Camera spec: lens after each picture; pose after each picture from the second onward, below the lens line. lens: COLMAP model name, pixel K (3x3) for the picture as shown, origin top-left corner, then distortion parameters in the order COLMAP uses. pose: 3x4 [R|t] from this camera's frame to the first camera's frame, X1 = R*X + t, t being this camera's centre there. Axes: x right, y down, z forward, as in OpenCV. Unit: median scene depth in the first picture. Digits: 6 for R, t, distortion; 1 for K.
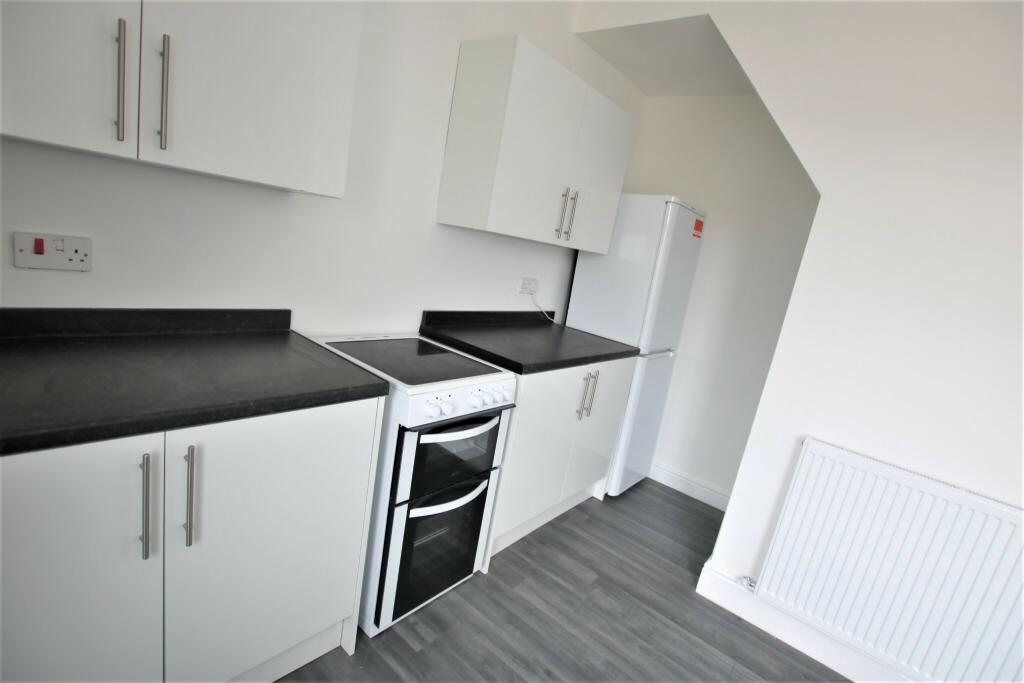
lens RADIAL K [[473.9, 0, 518.2], [0, 473.9, 342.7], [0, 0, 1]] dist [-0.016327, 0.000837]
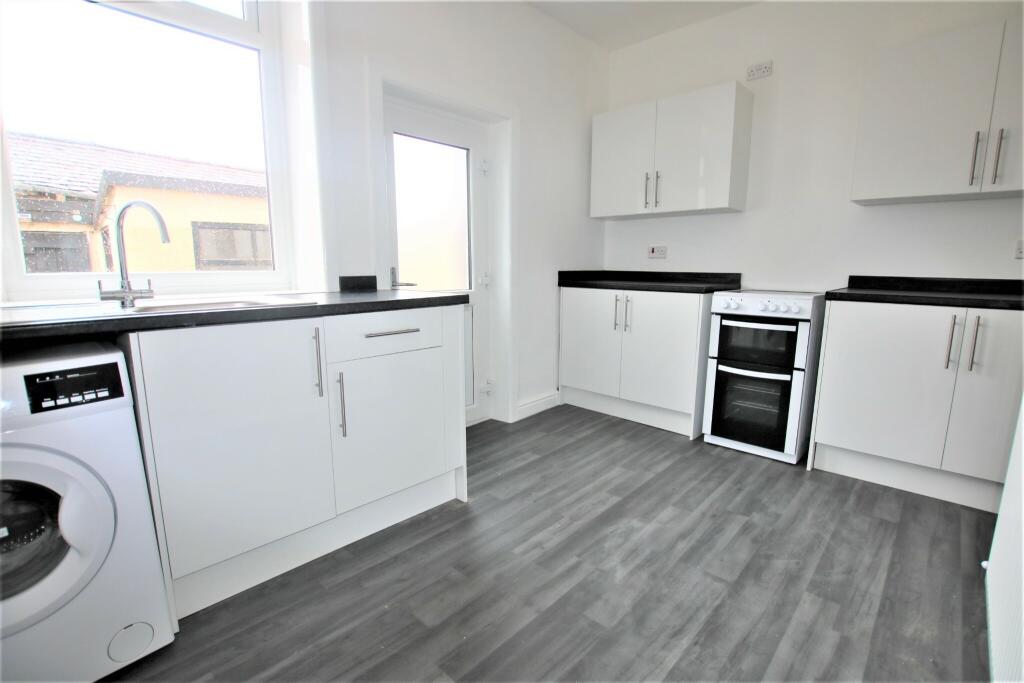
lens RADIAL K [[473.9, 0, 514.7], [0, 473.9, 346.3], [0, 0, 1]] dist [-0.016327, 0.000837]
pose [[-0.083444, -0.018404, -0.996342, 1.154981], [-0.226067, 0.974111, 0.000939, 0.329802], [0.970531, 0.225319, -0.085444, 0.281459]]
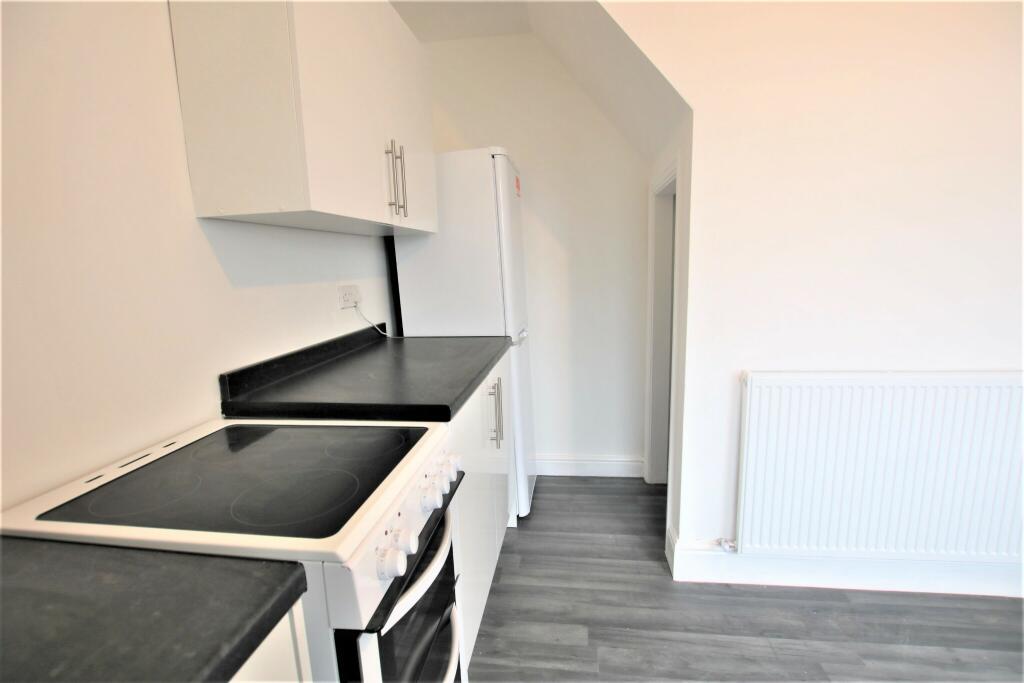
lens RADIAL K [[473.9, 0, 511.4], [0, 473.9, 343.8], [0, 0, 1]] dist [-0.016327, 0.000837]
pose [[0.835031, -0.287337, 0.469213, -0.165524], [0.284404, 0.955447, 0.078960, -0.050095], [-0.470997, 0.067512, 0.879548, 0.346669]]
